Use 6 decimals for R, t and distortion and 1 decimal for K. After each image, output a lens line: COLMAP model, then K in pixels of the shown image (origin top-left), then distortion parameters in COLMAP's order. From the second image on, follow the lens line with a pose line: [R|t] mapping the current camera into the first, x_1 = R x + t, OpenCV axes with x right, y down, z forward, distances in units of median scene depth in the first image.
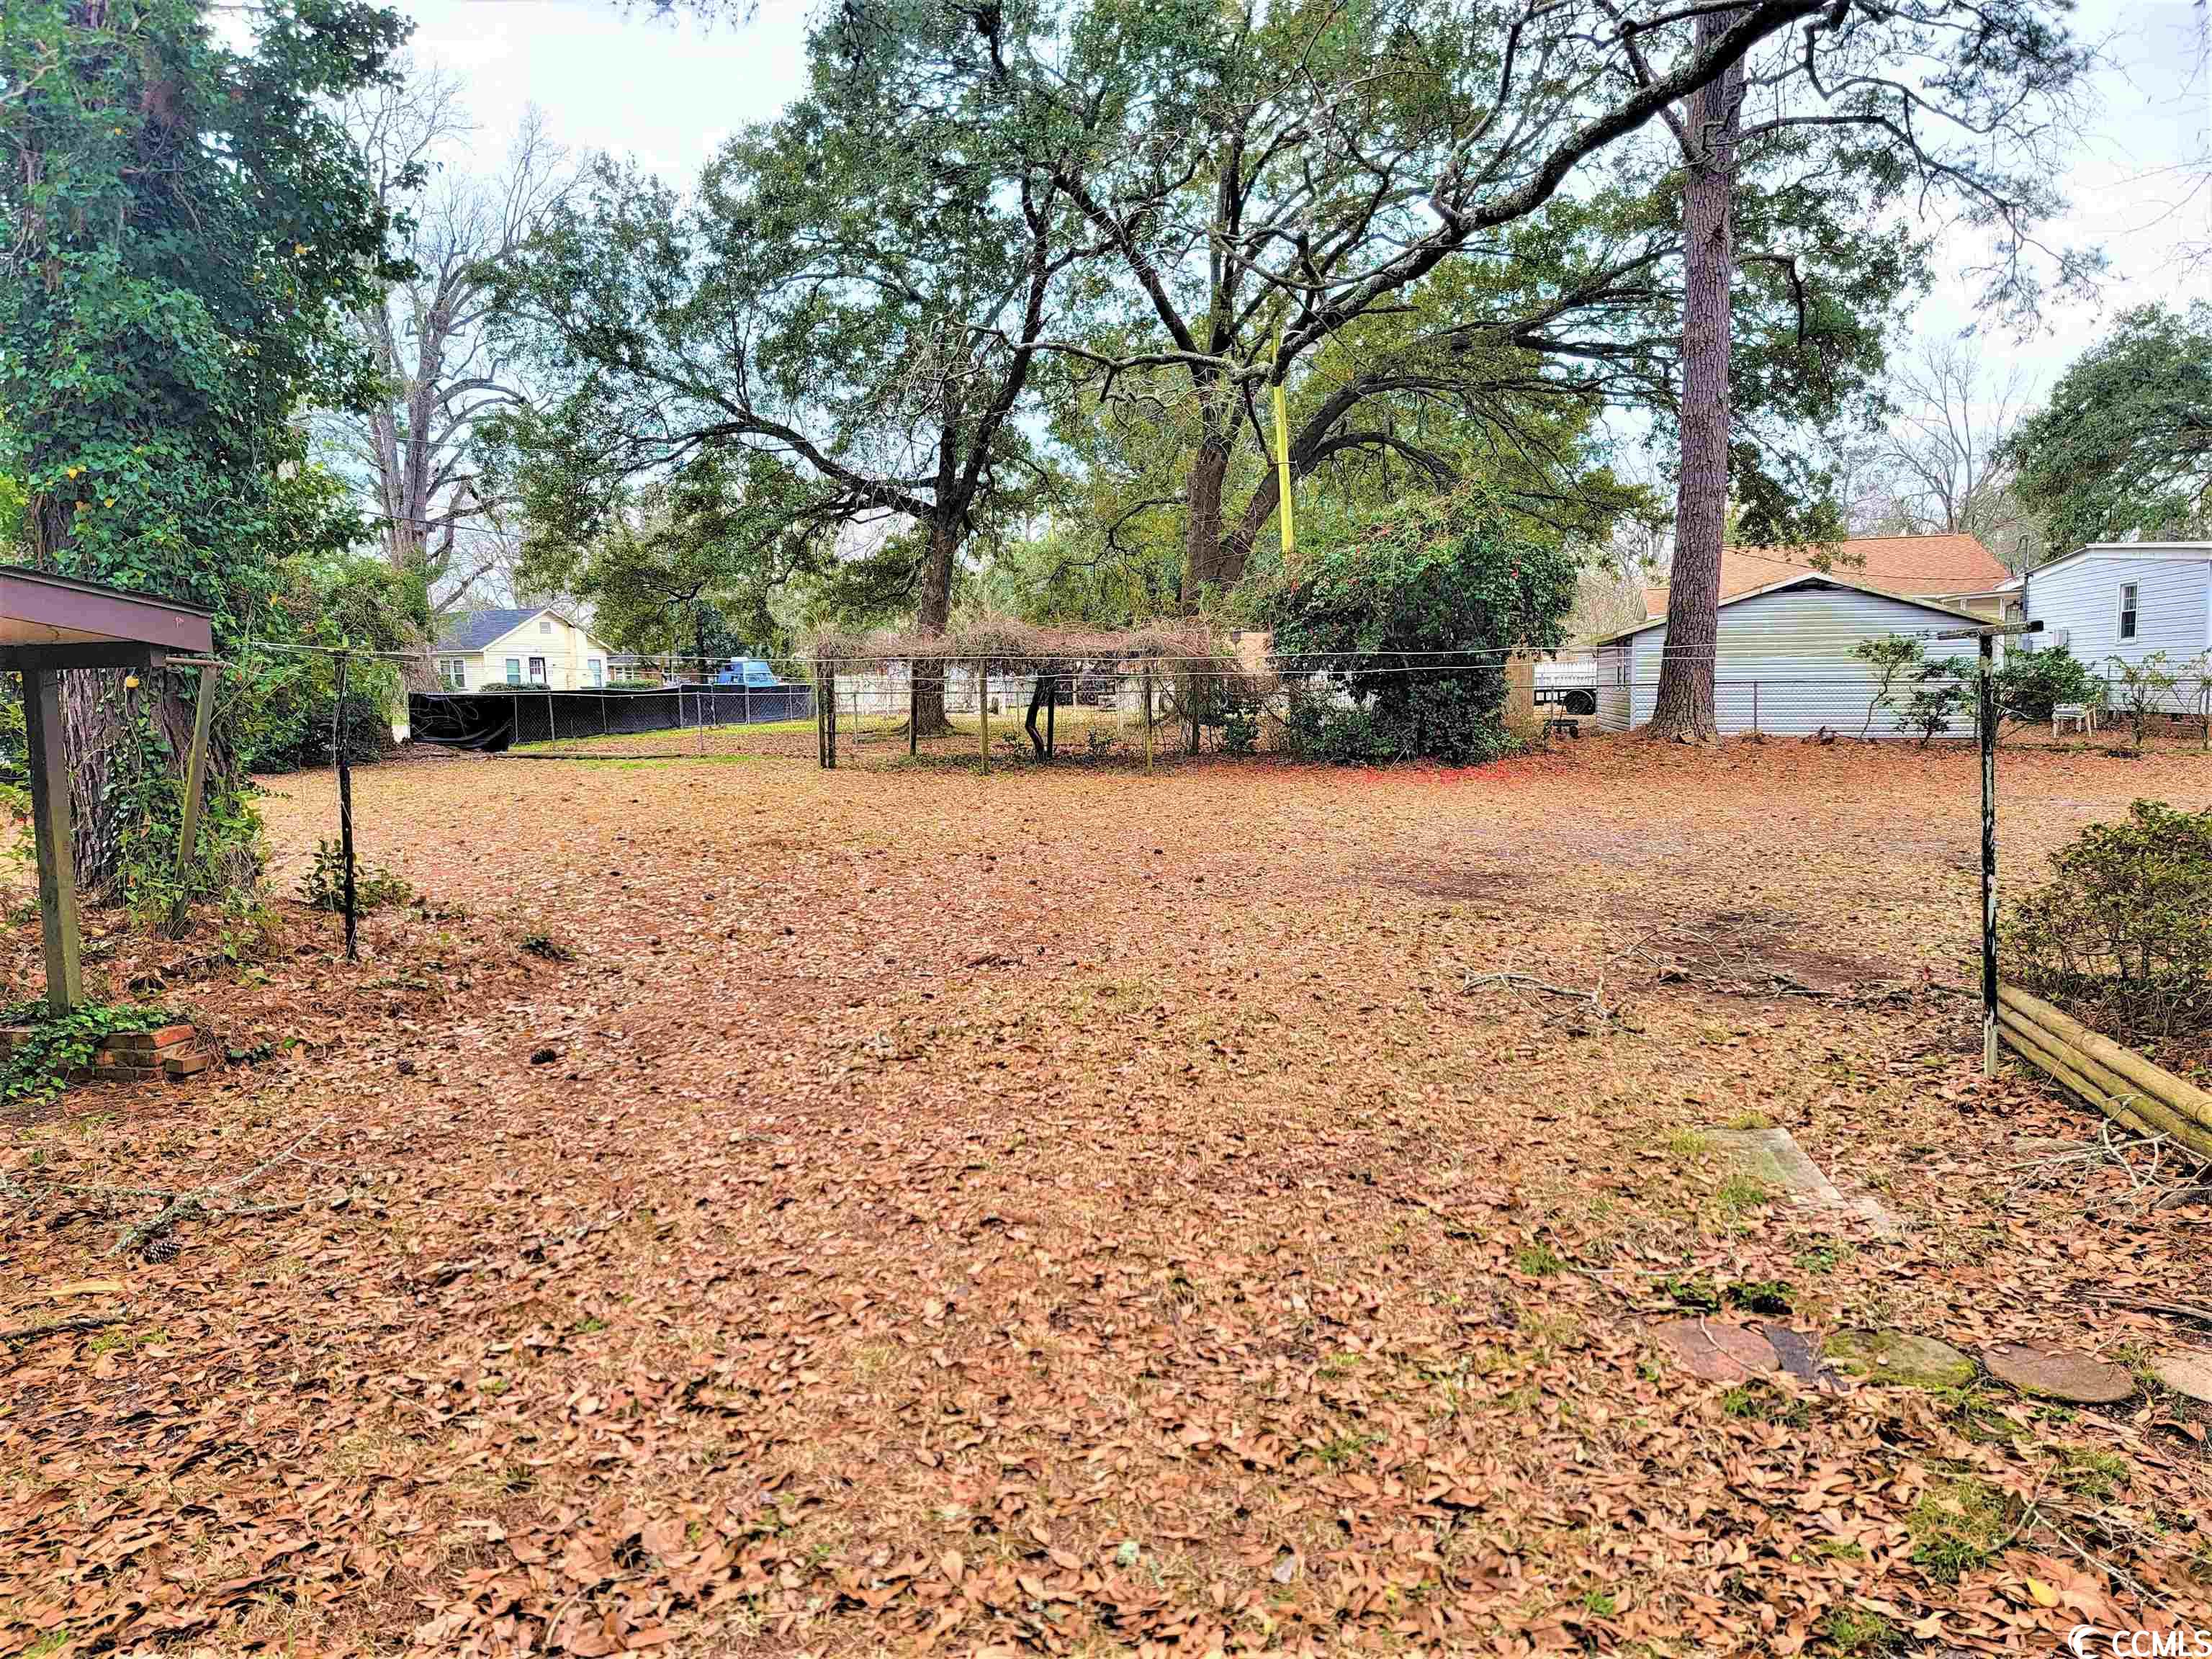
lens RADIAL K [[1521.8, 0, 1105.4], [0, 1521.8, 850.2], [0, 0, 1]] dist [0.106969, -0.092062]
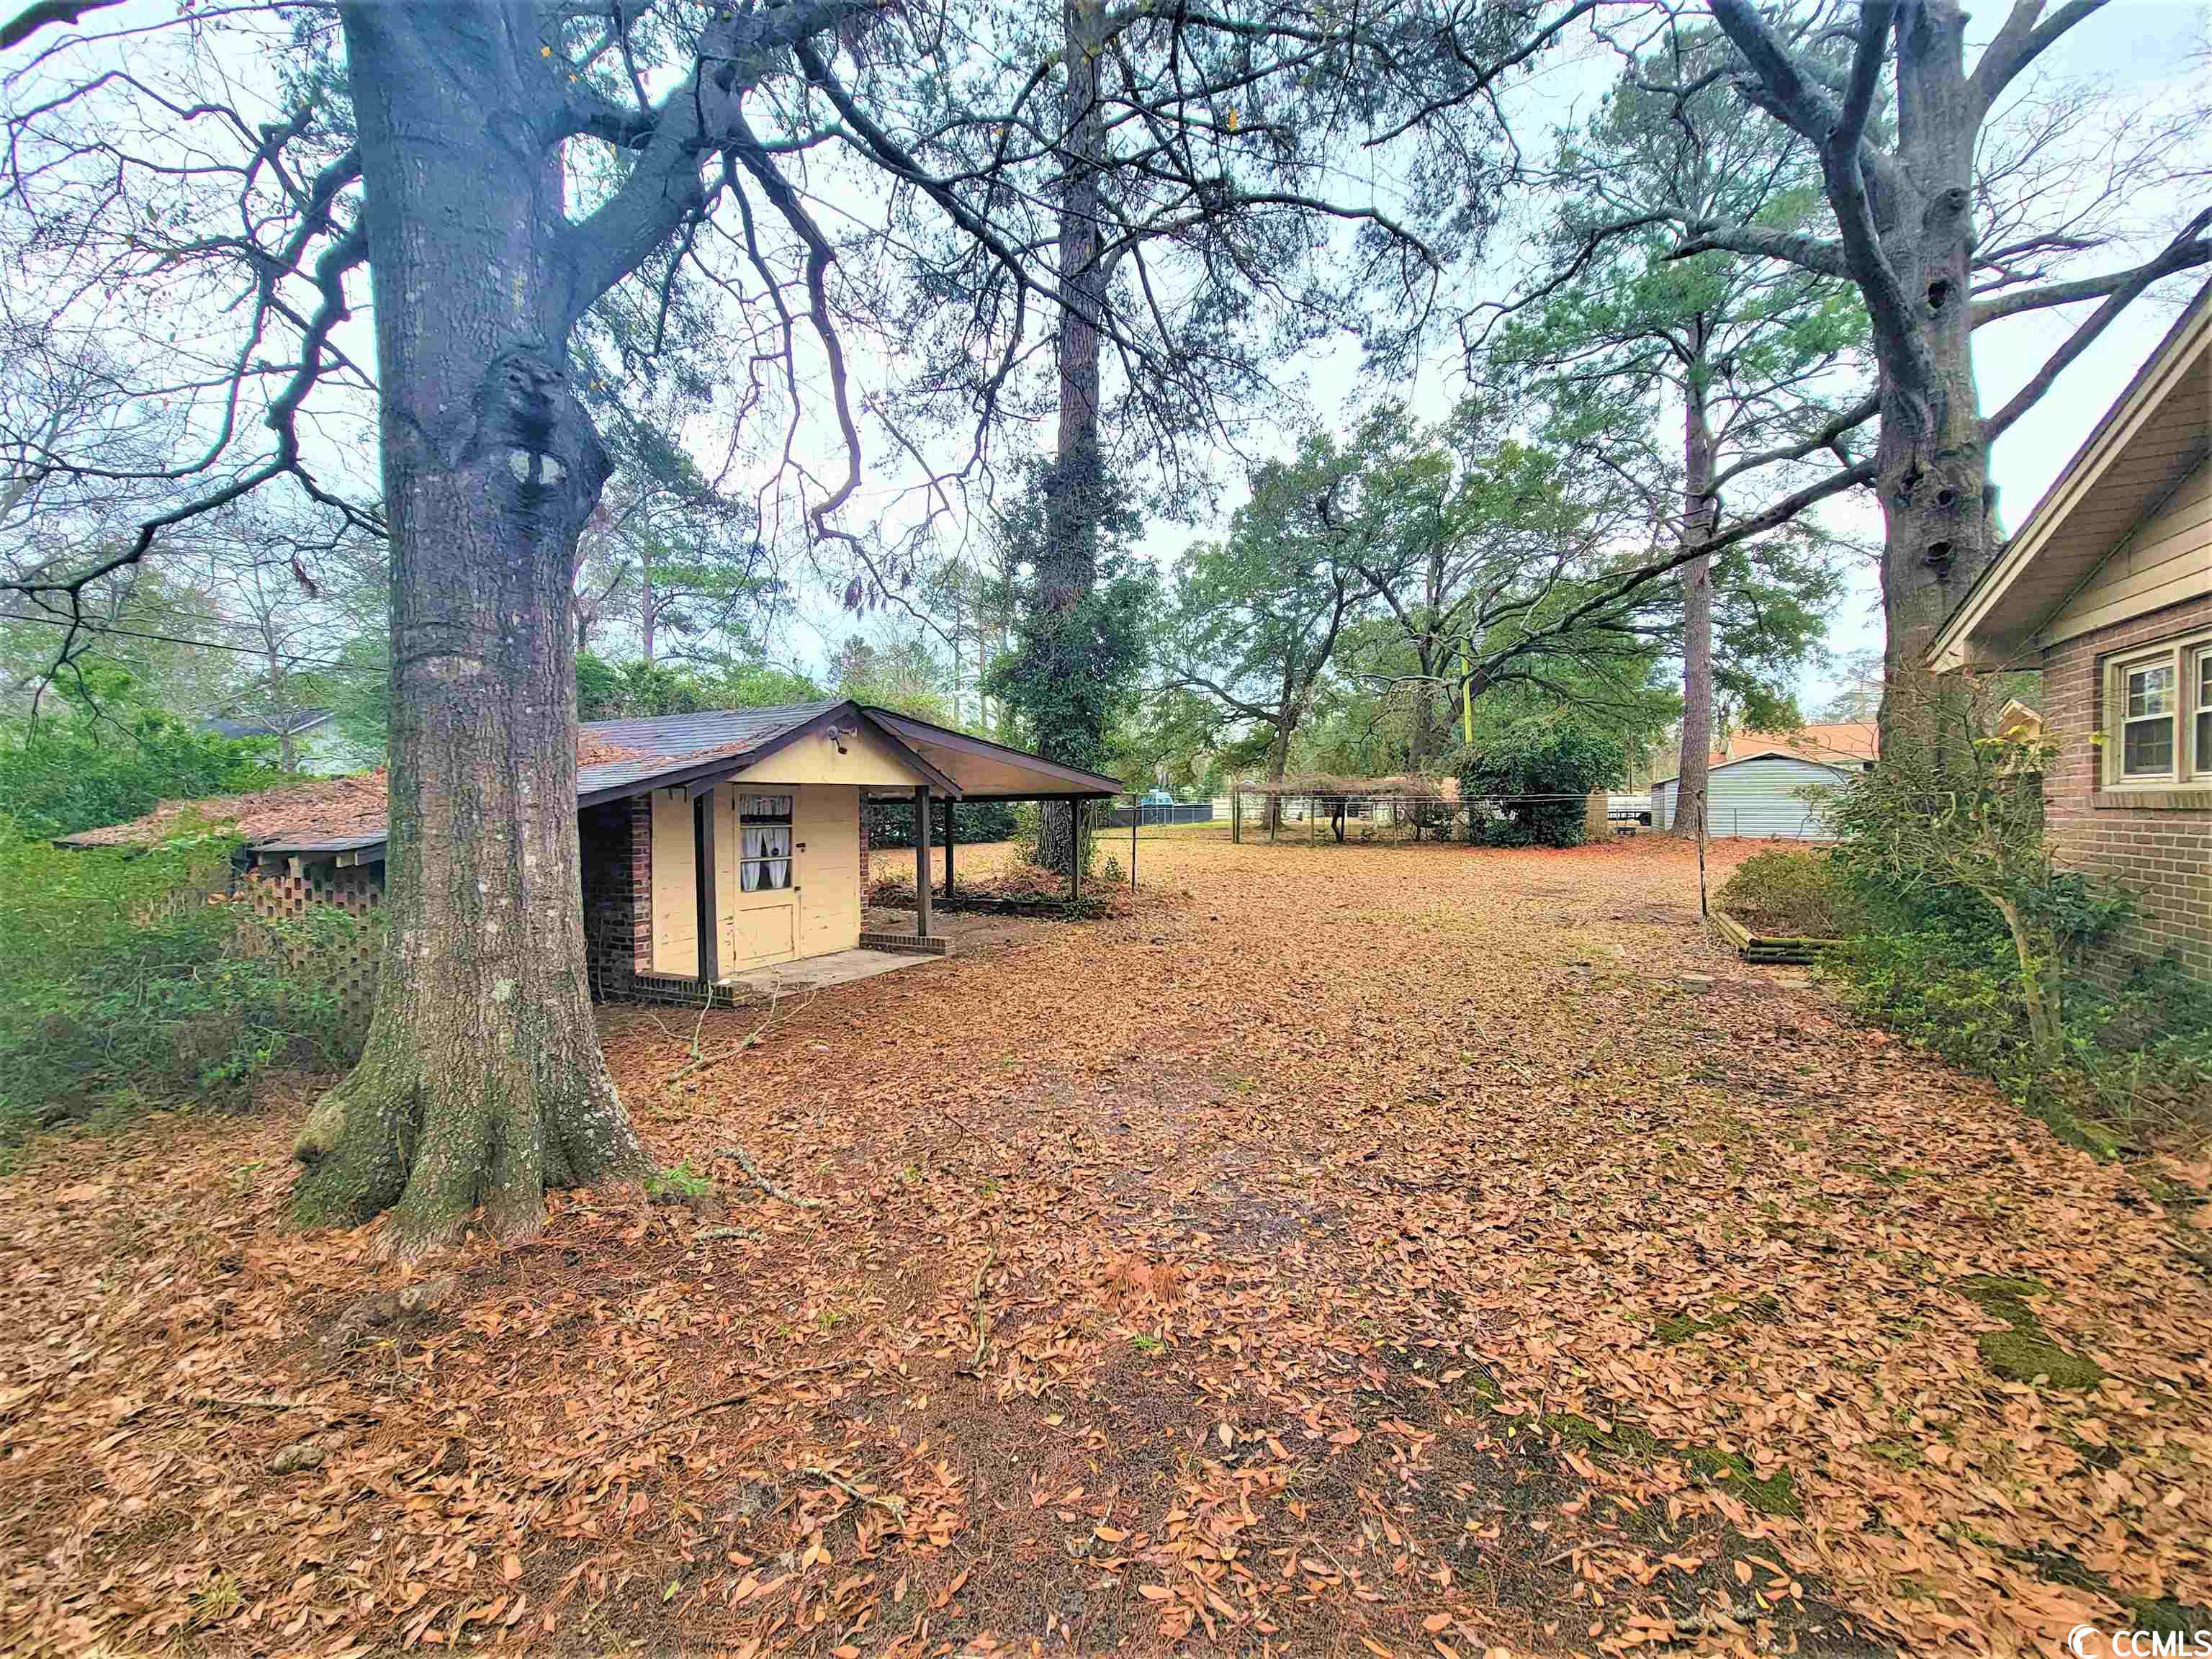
lens RADIAL K [[896.7, 0, 1107.9], [0, 896.7, 834.9], [0, 0, 1]] dist [-0.002907, 0.000293]
pose [[0.964325, 0.017132, -0.264165, -0.025782], [-0.036792, 0.996892, -0.069656, 0.029819], [0.262151, 0.076890, 0.961959, -0.267177]]
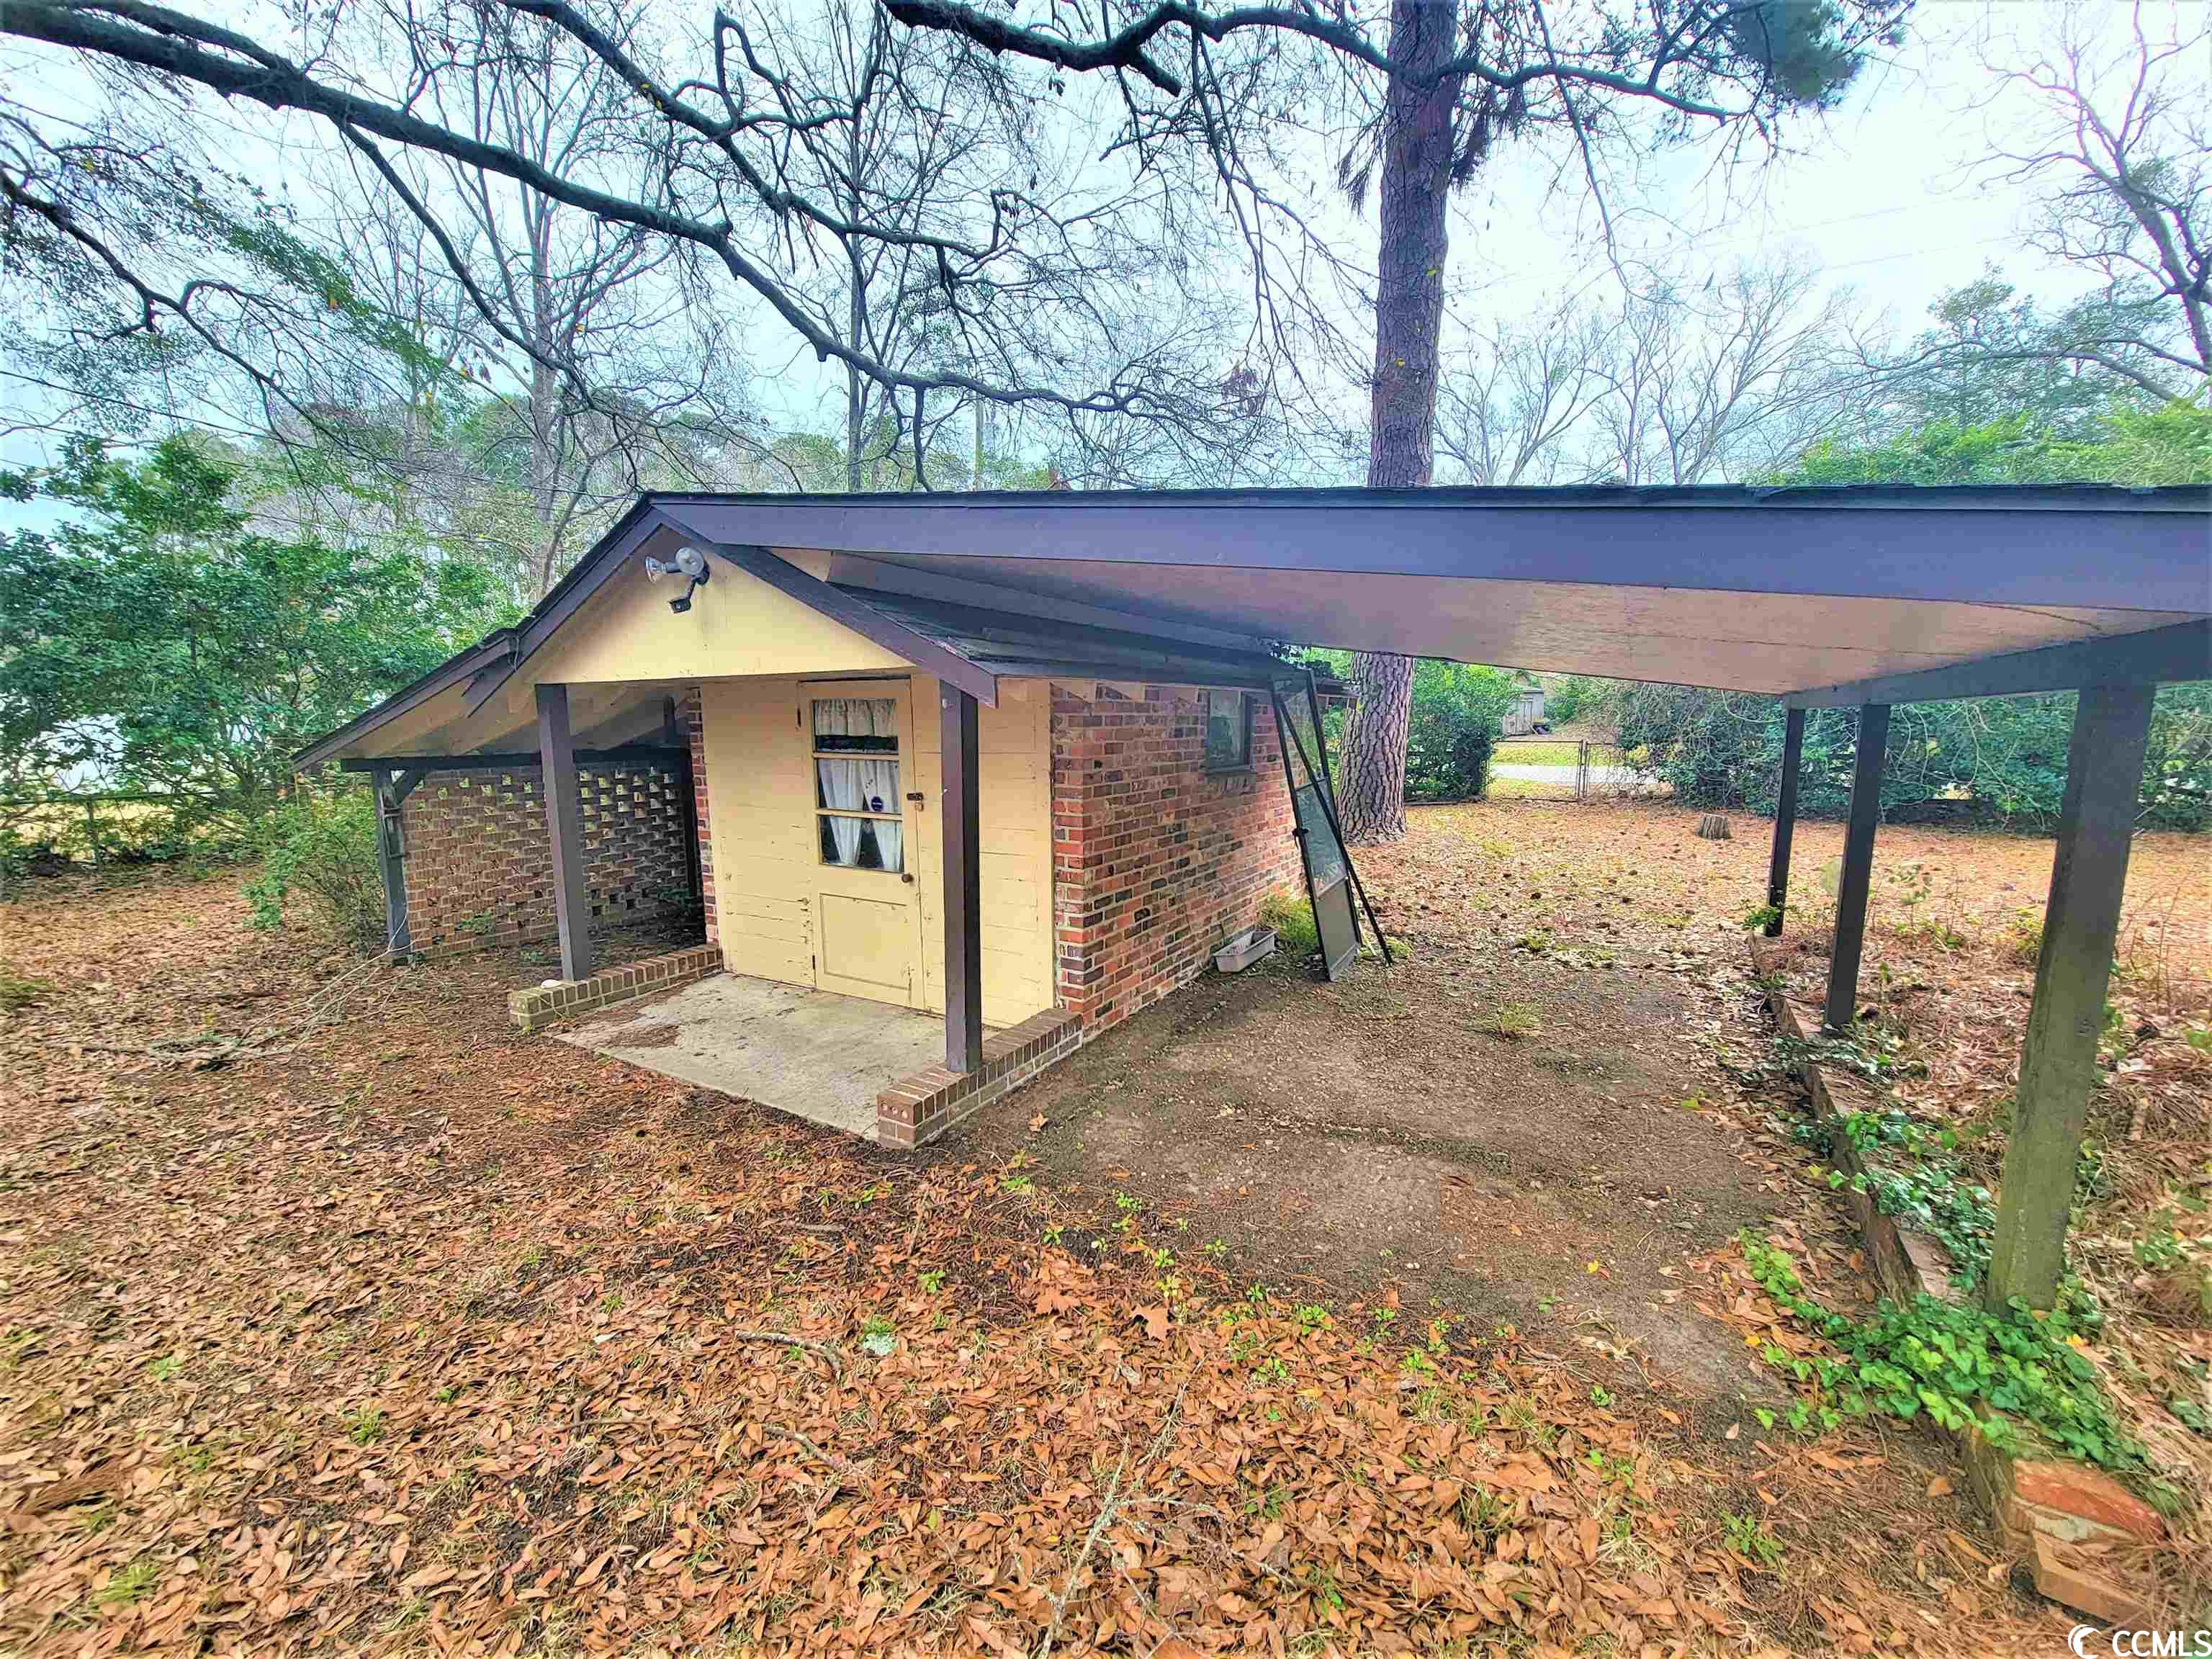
lens RADIAL K [[909.9, 0, 1106.0], [0, 909.9, 829.5], [0, 0, 1]] dist [0.000946, -0.000303]
pose [[-0.309758, 0.143803, -0.939878, -0.086401], [-0.089022, 0.979768, 0.179246, -0.027926], [0.946639, 0.139193, -0.290689, 0.233708]]
